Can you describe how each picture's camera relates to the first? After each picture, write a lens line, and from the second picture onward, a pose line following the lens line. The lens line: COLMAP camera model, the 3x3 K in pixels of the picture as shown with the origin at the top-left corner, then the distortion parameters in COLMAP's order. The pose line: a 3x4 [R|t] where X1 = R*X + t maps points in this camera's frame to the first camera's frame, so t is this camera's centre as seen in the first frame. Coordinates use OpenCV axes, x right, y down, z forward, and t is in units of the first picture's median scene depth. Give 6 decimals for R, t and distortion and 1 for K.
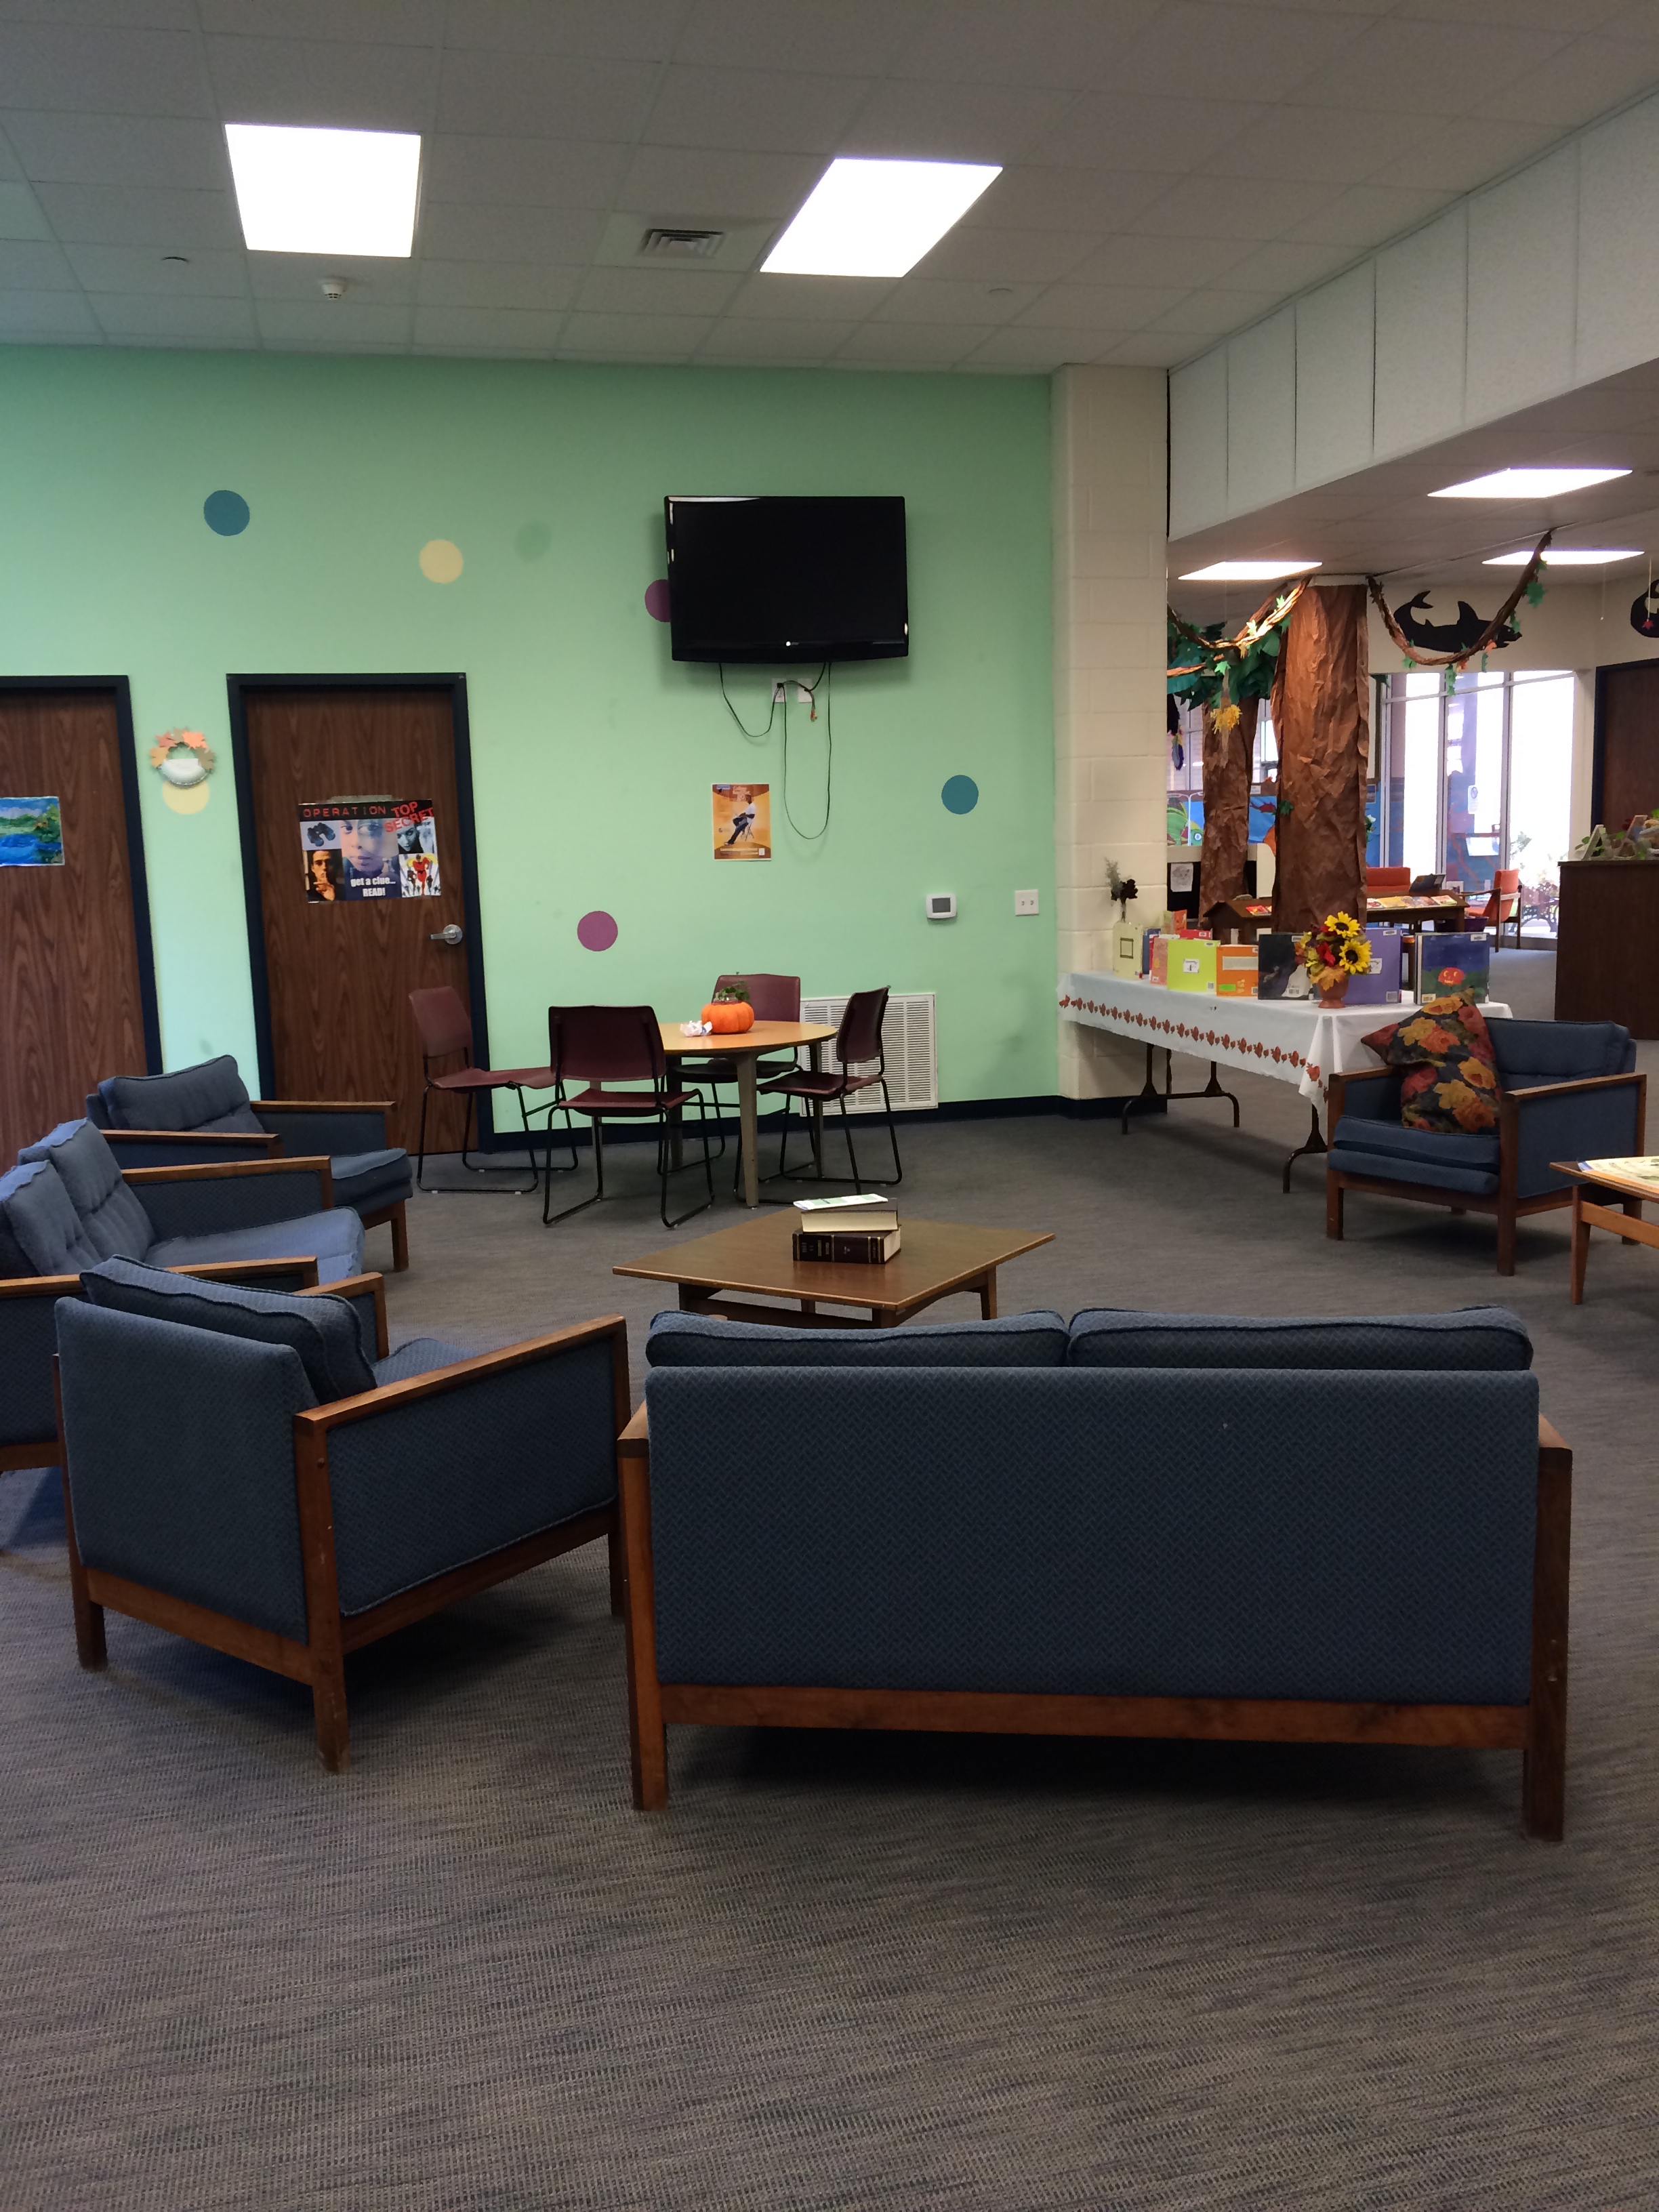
lens RADIAL K [[1851.7, 0, 829.9], [0, 1851.7, 1110.3], [0, 0, 1]] dist [0.079016, -0.107115]
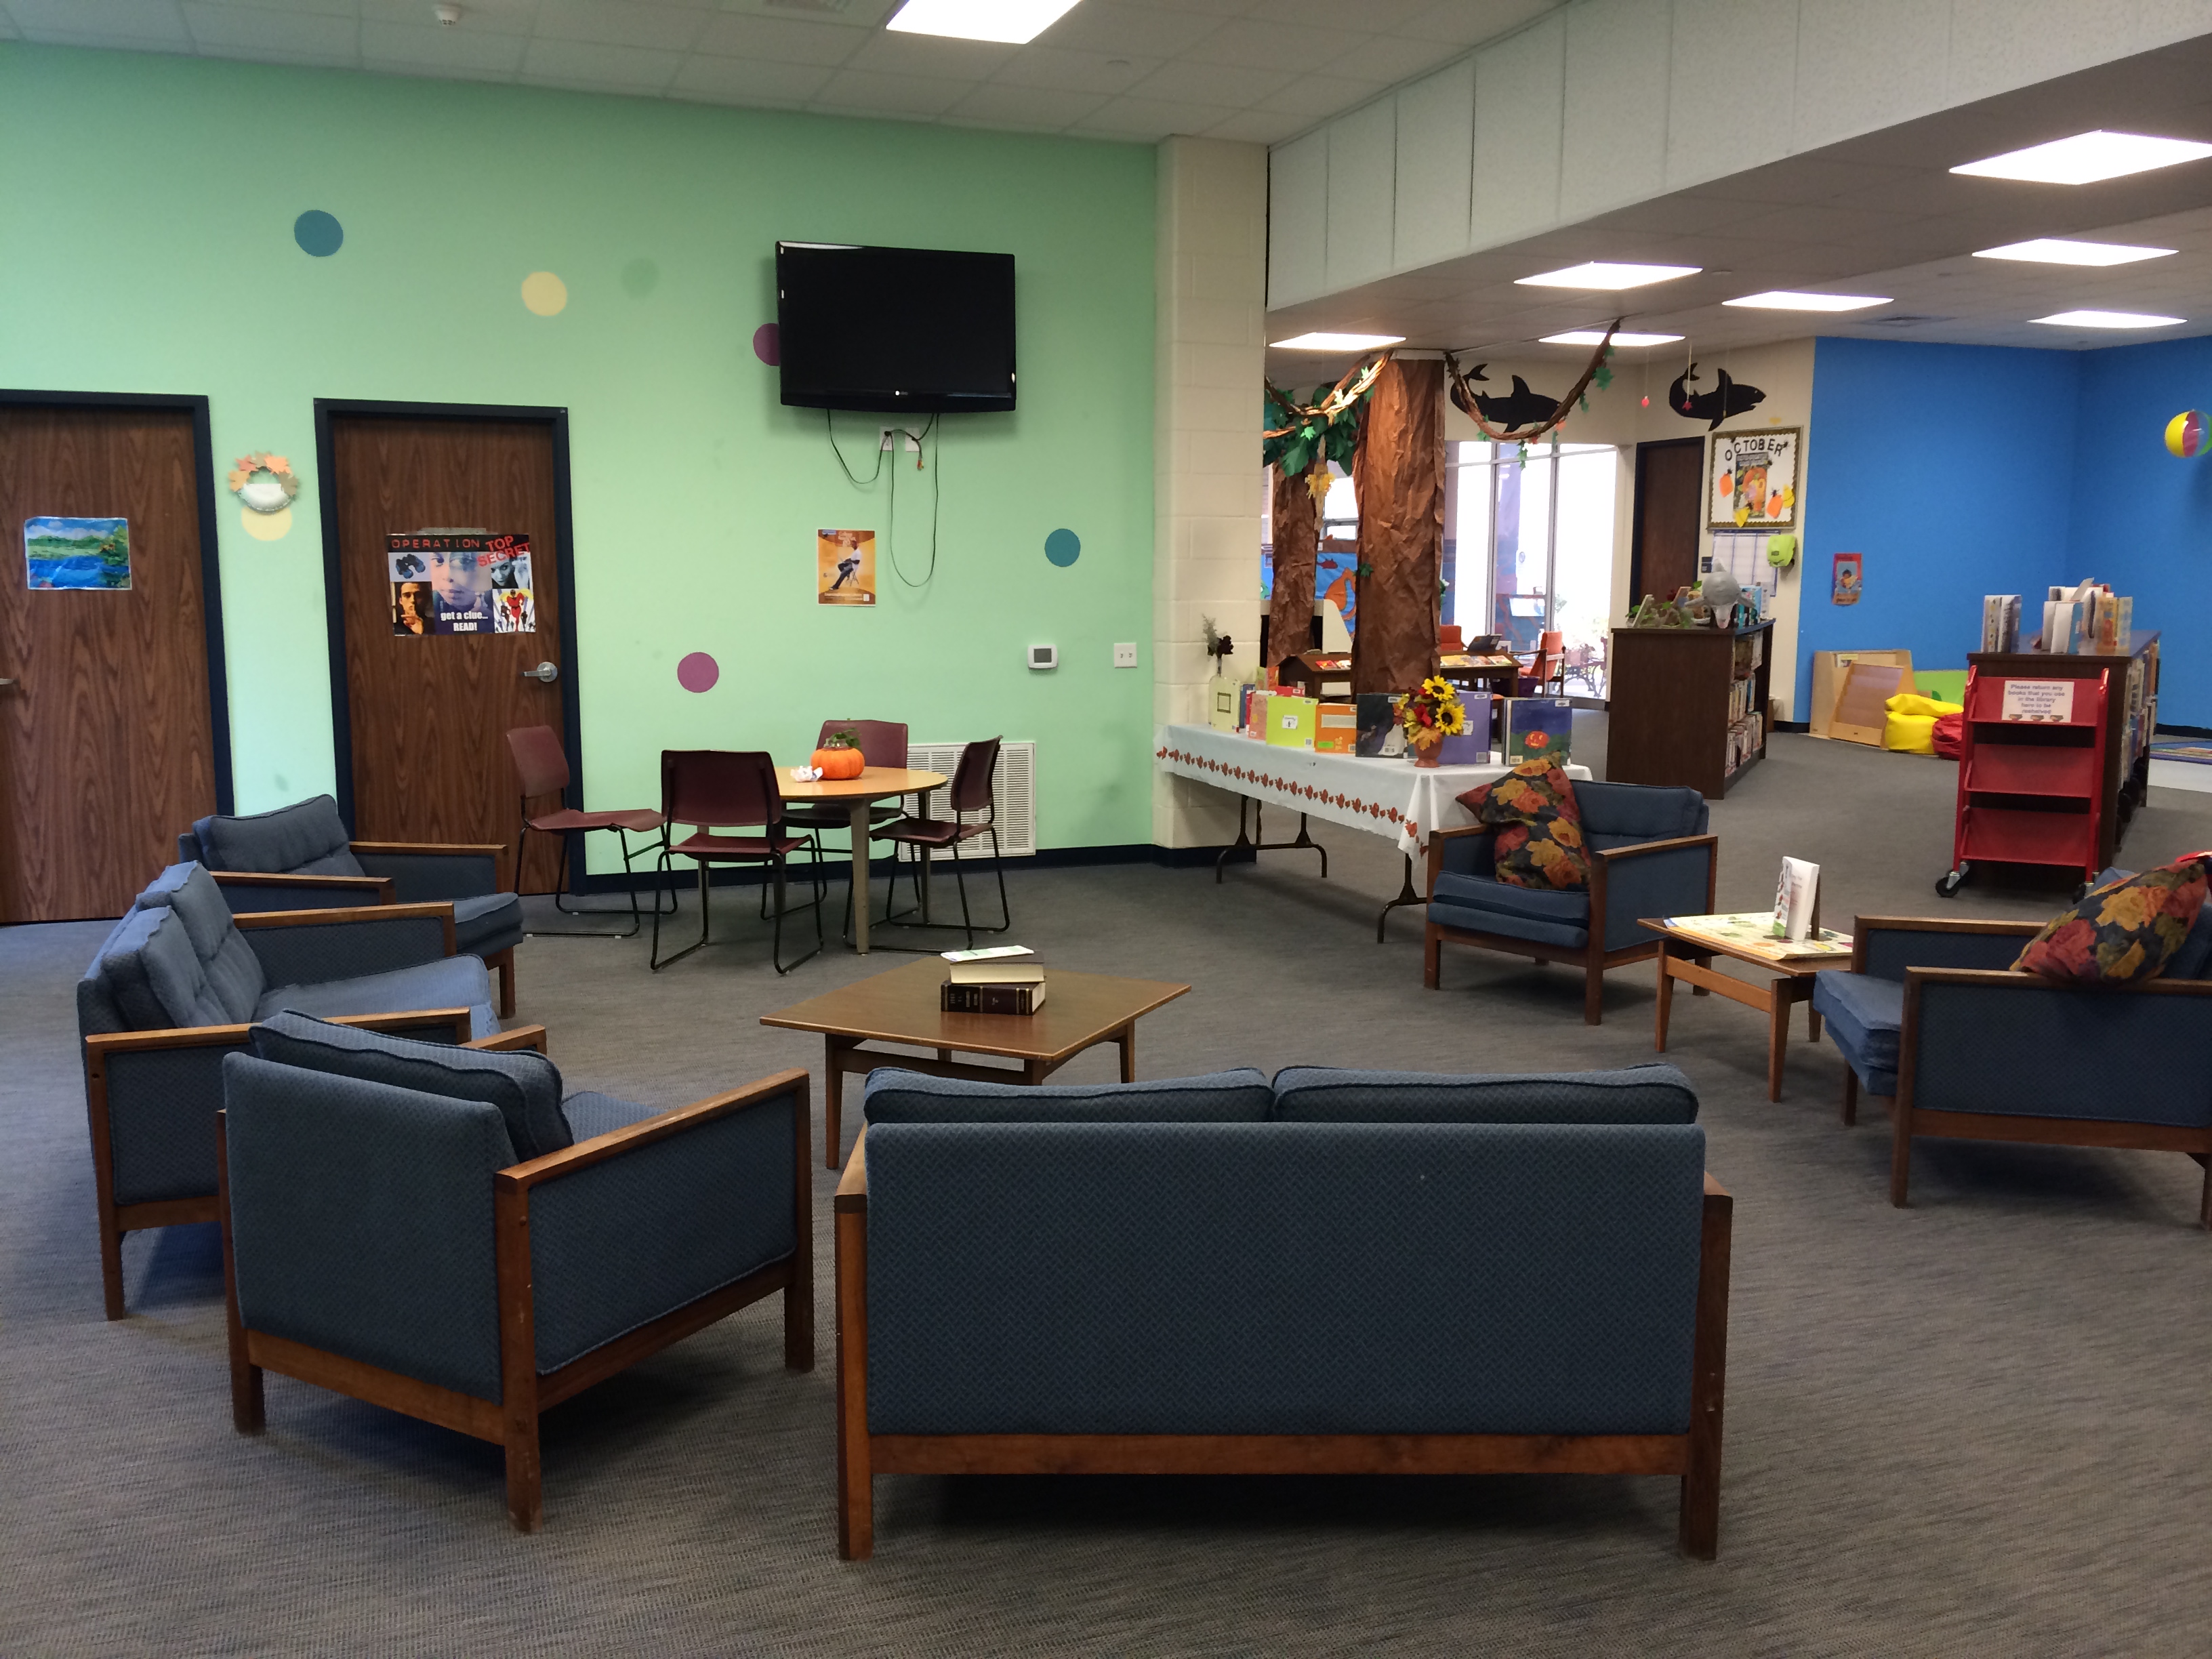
lens RADIAL K [[1851.7, 0, 1097.4], [0, 1851.7, 828.0], [0, 0, 1]] dist [0.079016, -0.107115]
pose [[0.992304, 0.014983, 0.122912, -0.046603], [-0.013673, 0.999840, -0.011490, -0.006699], [-0.123064, 0.009721, 0.992351, -0.014759]]
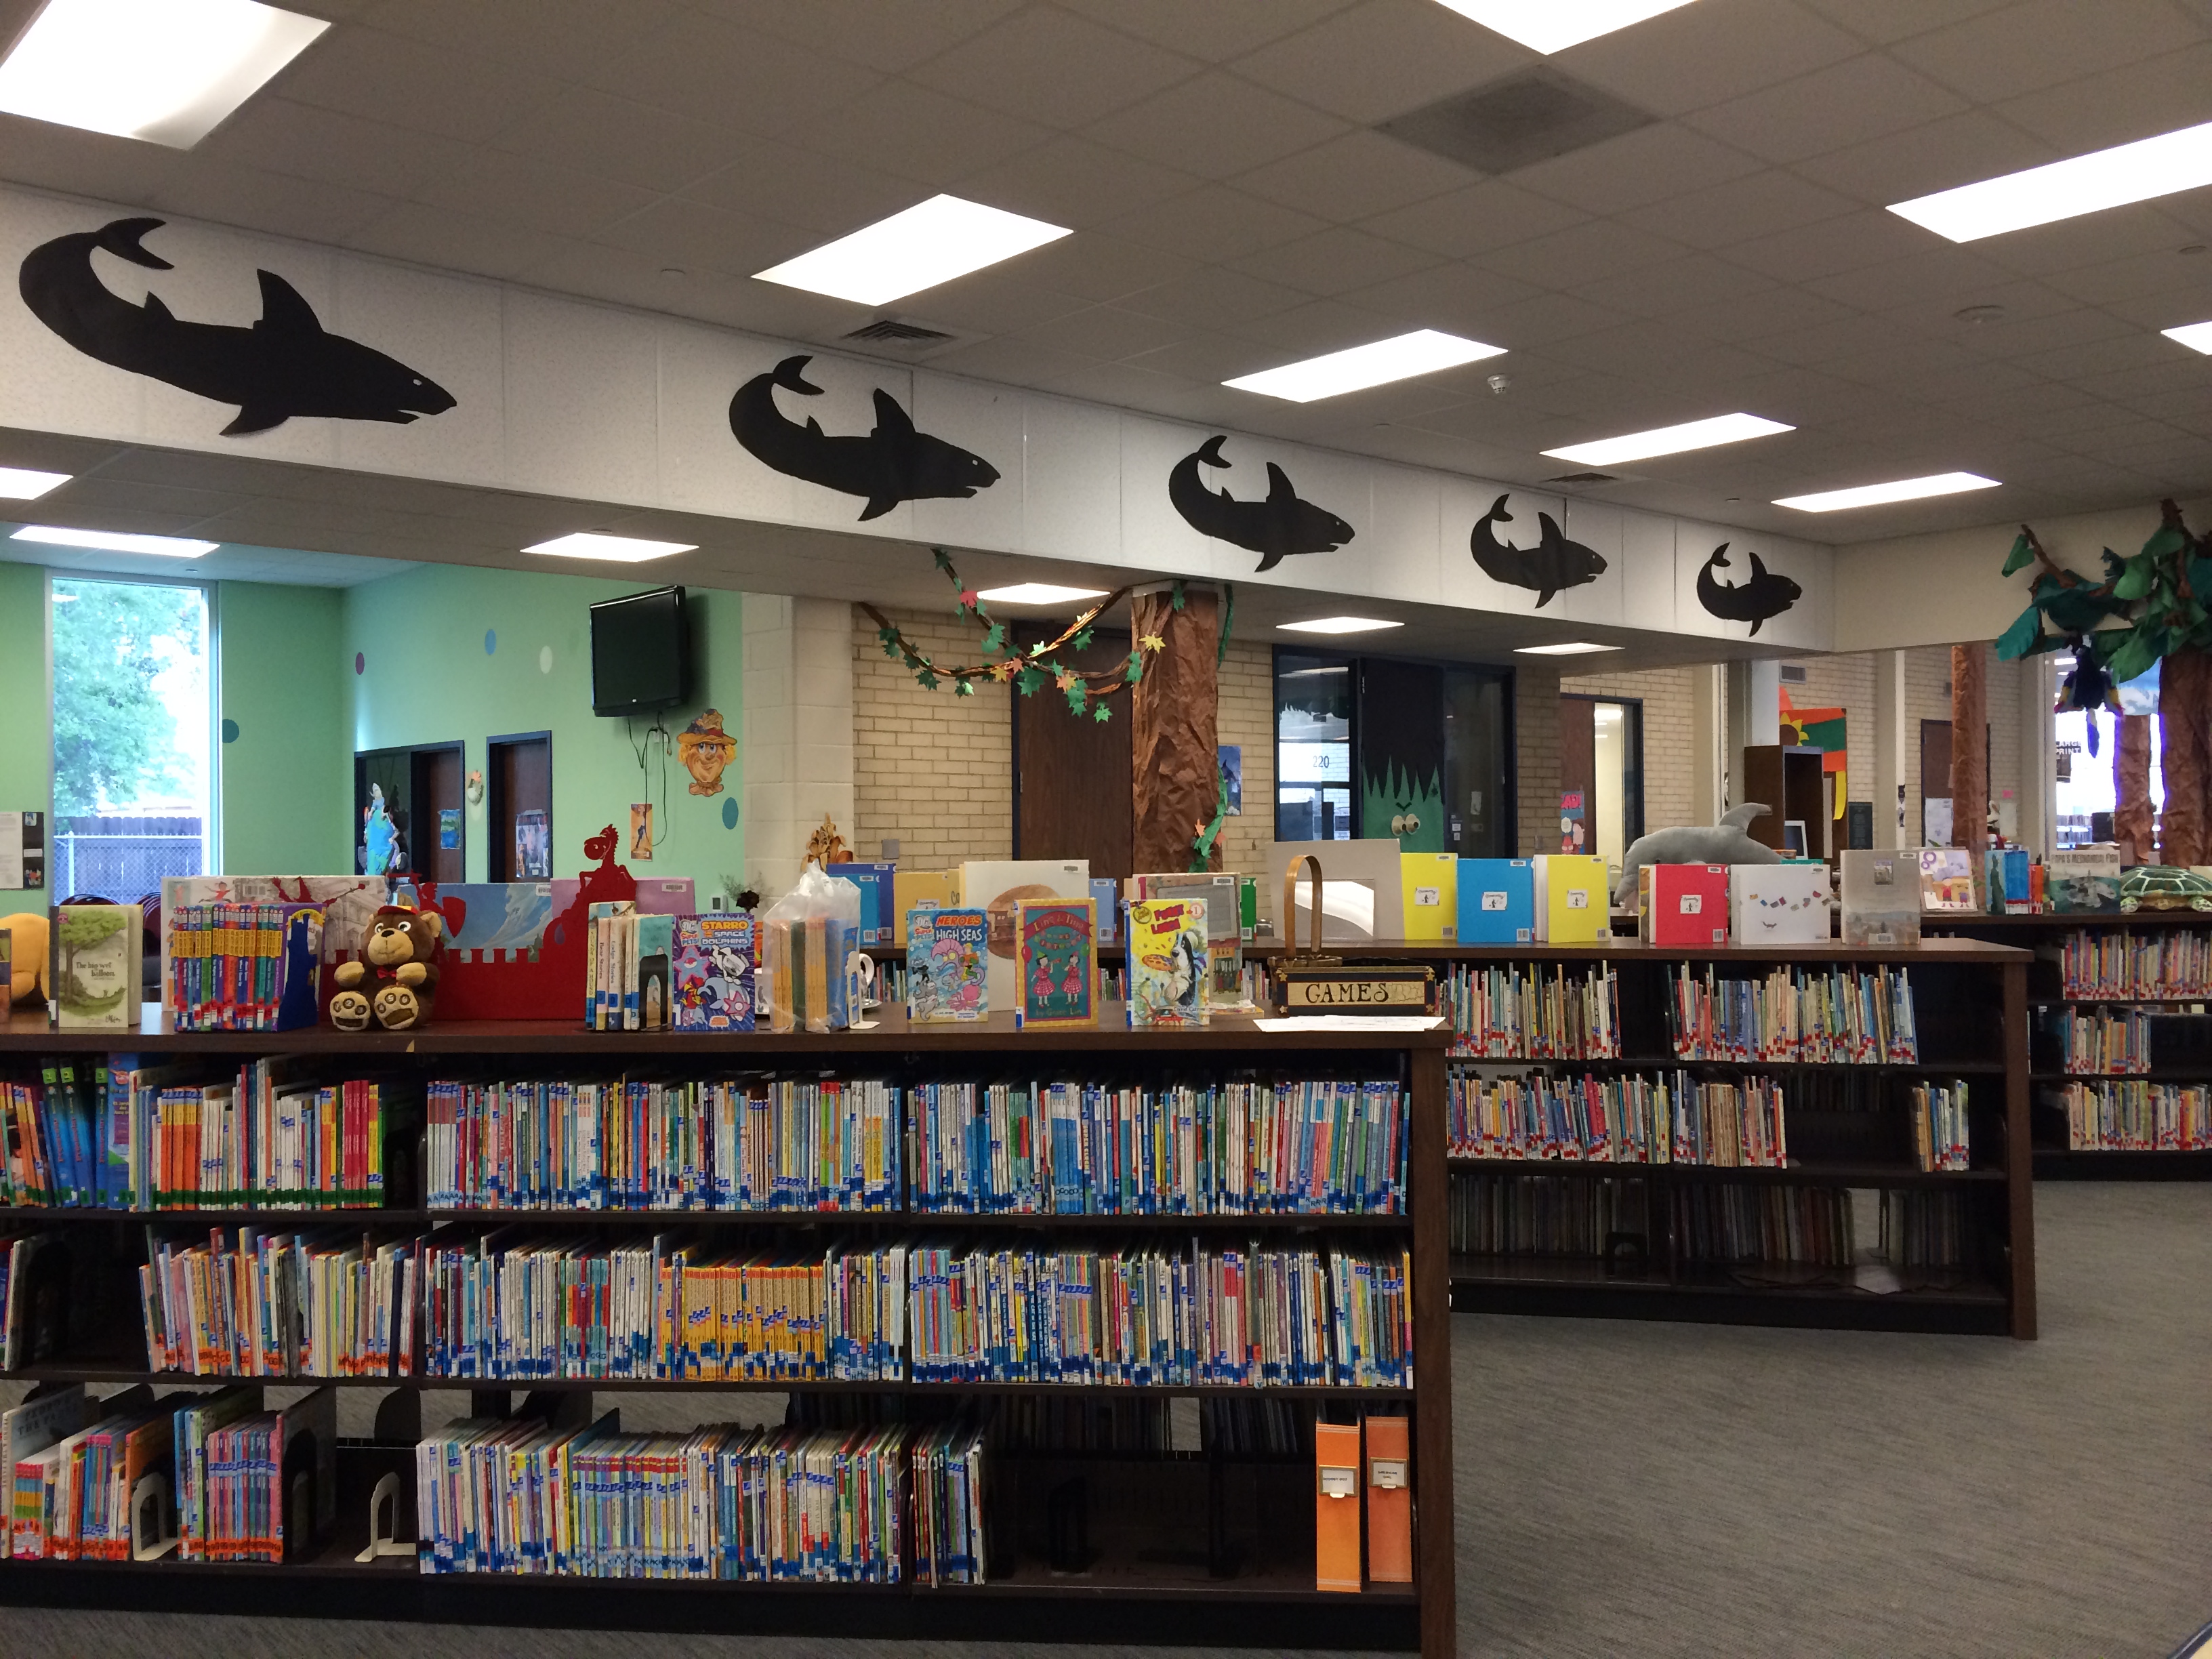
lens RADIAL K [[1851.7, 0, 1104.6], [0, 1851.7, 825.3], [0, 0, 1]] dist [0.079016, -0.107115]
pose [[0.452934, 0.023288, -0.891240, 1.731289], [-0.144590, 0.988343, -0.047657, -0.195444], [0.879741, 0.150450, 0.451022, 0.940104]]
